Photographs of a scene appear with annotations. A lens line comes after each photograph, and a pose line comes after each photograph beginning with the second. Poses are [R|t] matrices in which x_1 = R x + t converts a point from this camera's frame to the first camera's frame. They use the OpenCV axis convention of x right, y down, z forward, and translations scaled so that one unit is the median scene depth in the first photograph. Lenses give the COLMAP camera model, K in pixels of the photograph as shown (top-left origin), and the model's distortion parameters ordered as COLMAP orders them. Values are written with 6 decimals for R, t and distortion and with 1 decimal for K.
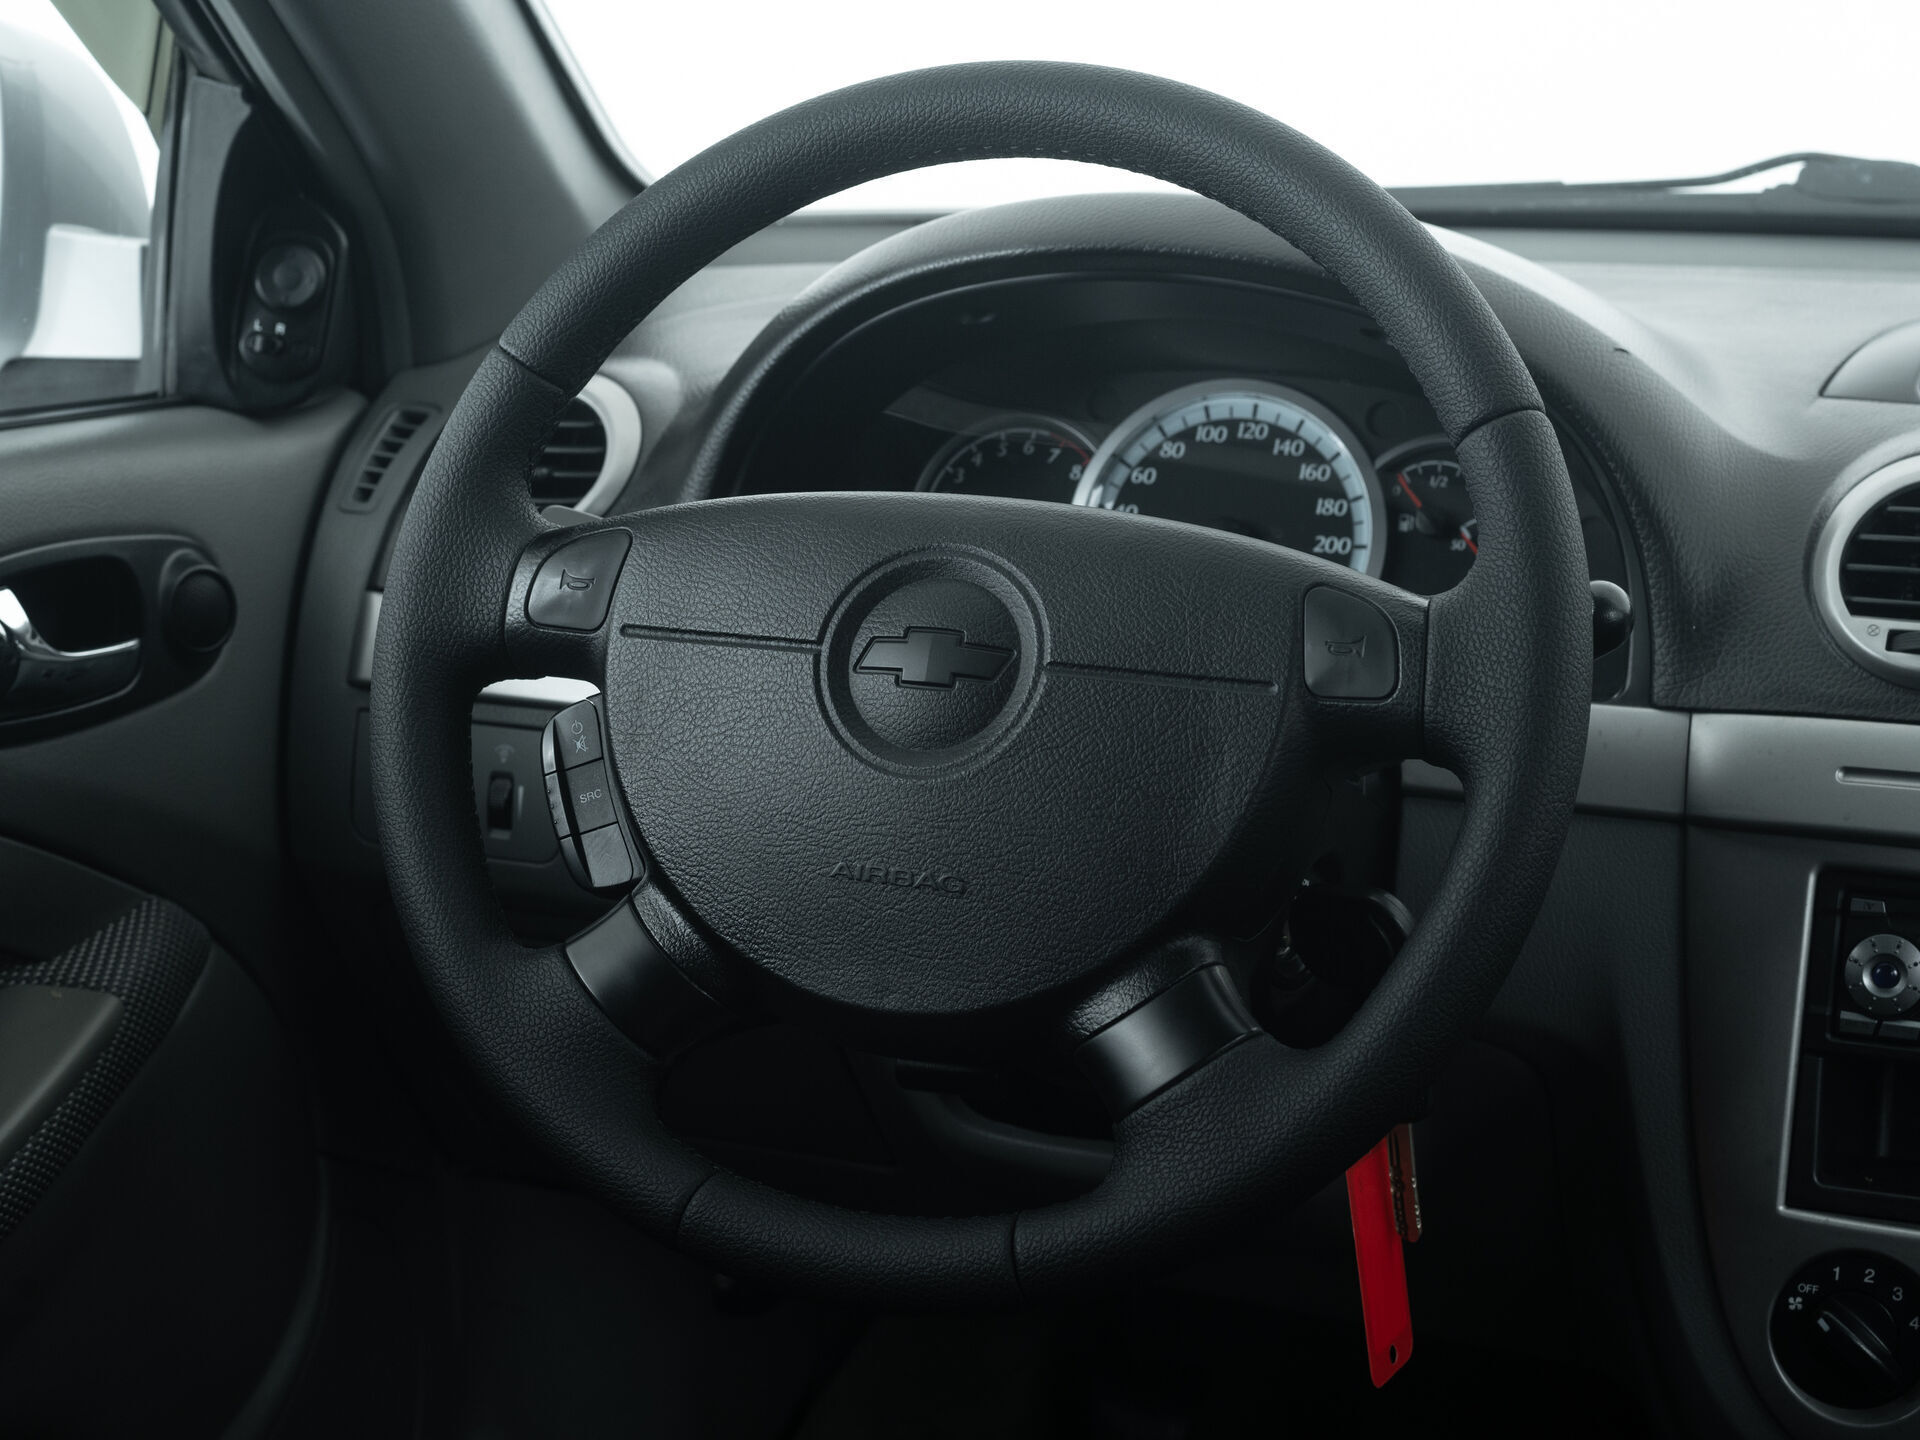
lens RADIAL K [[3293.0, 0, 919.8], [0, 3293.0, 726.8], [0, 0, 1]] dist [-0.122499, -0.058398]
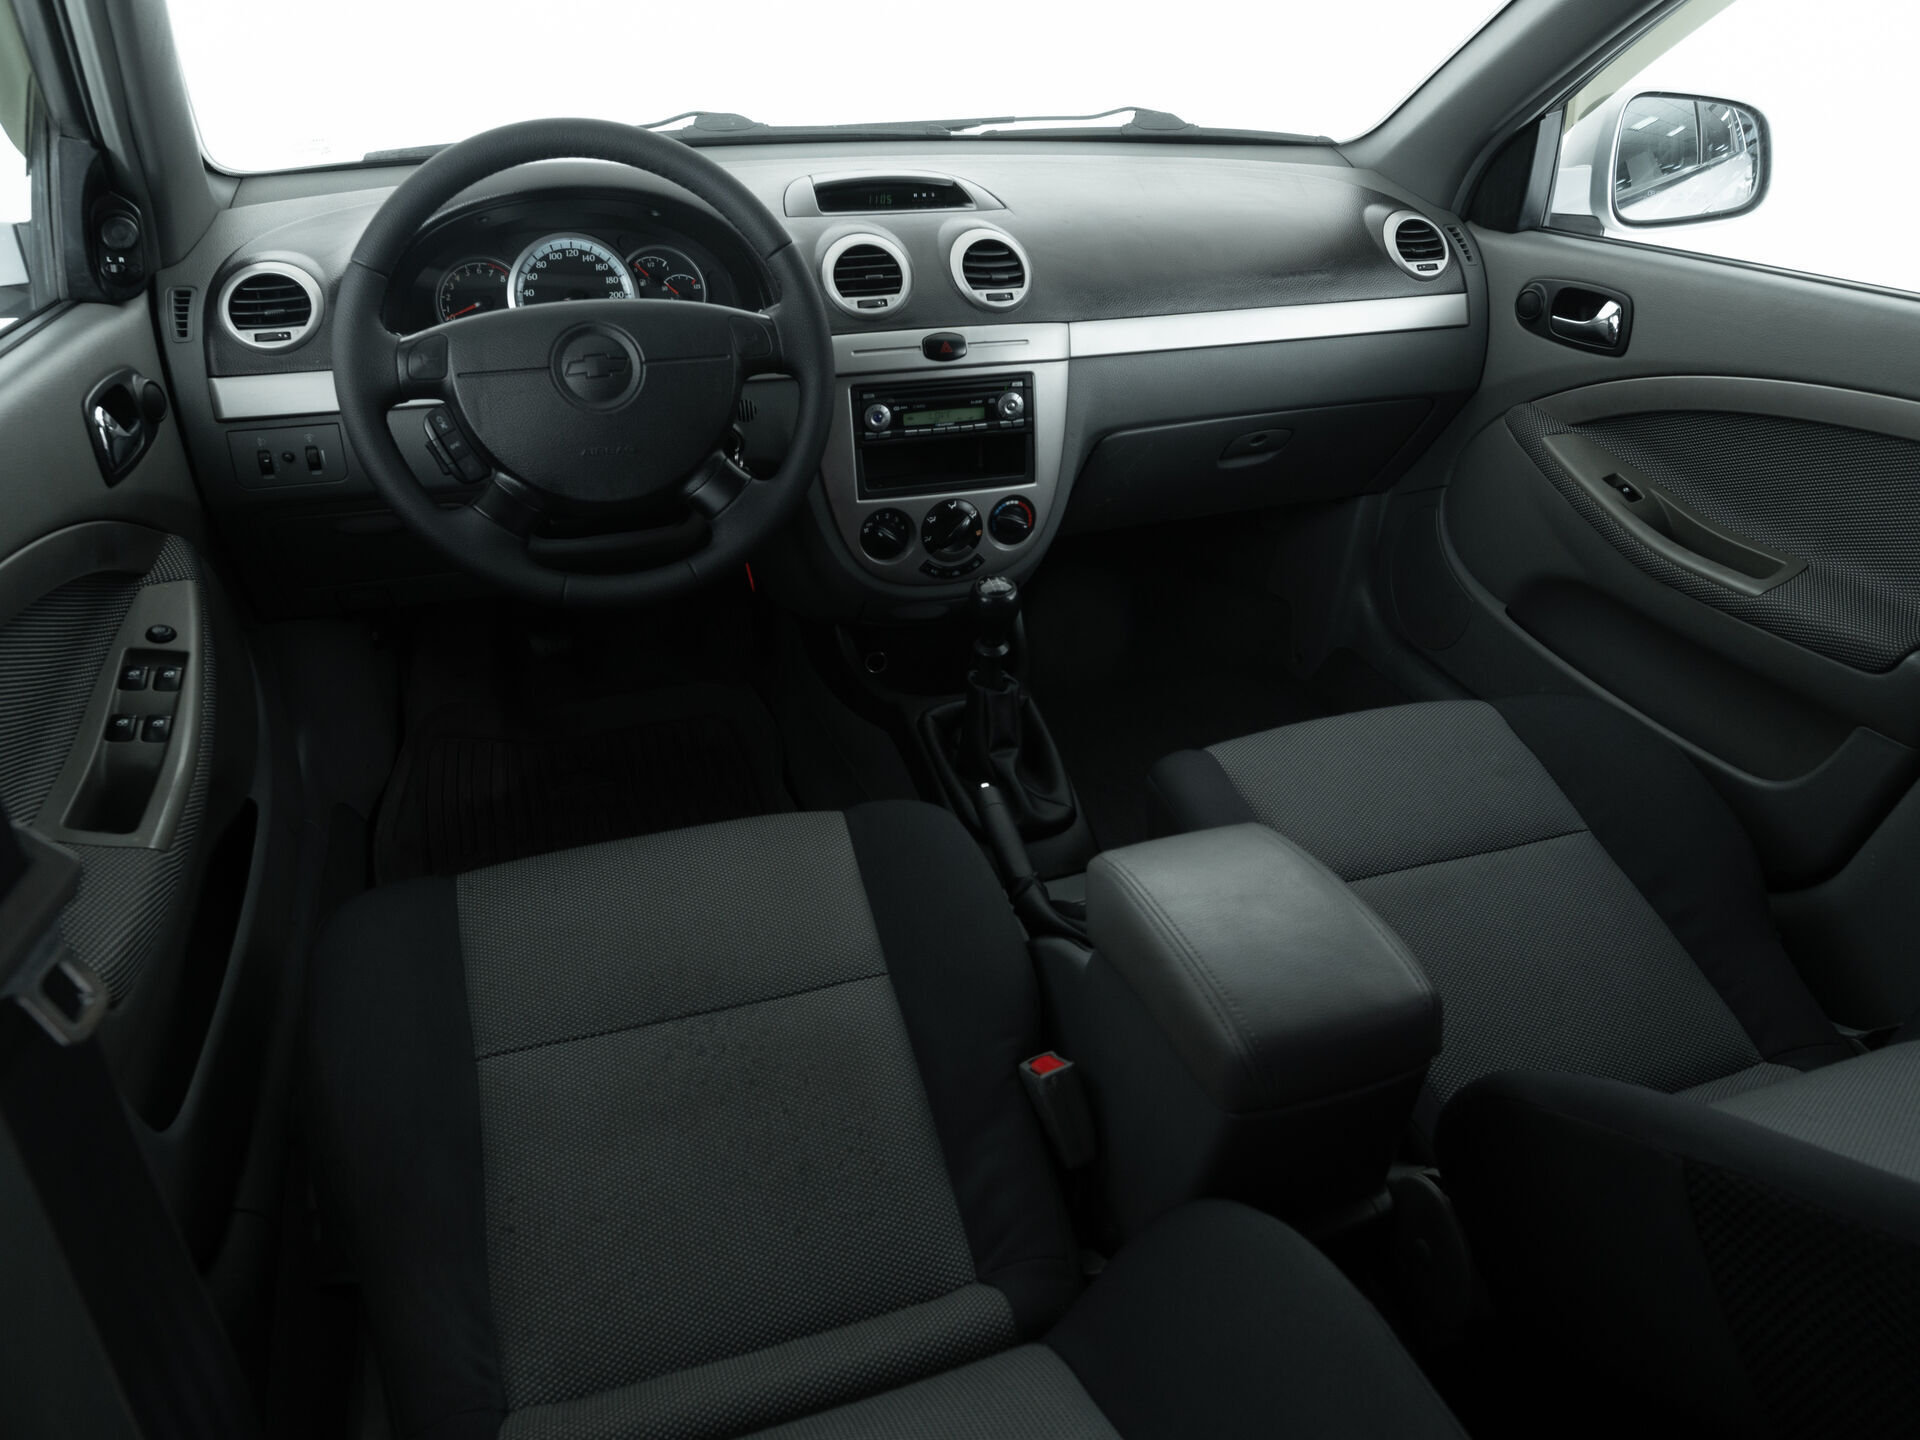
lens RADIAL K [[1291.9, 0, 960.0], [0, 1291.9, 720.0], [0, 0, 1]] dist [-0.026555, -0.000547]
pose [[0.769387, -0.320313, 0.552669, -0.392055], [0.135878, 0.927456, 0.348370, -0.070044], [-0.624164, -0.192936, 0.757097, -0.021060]]
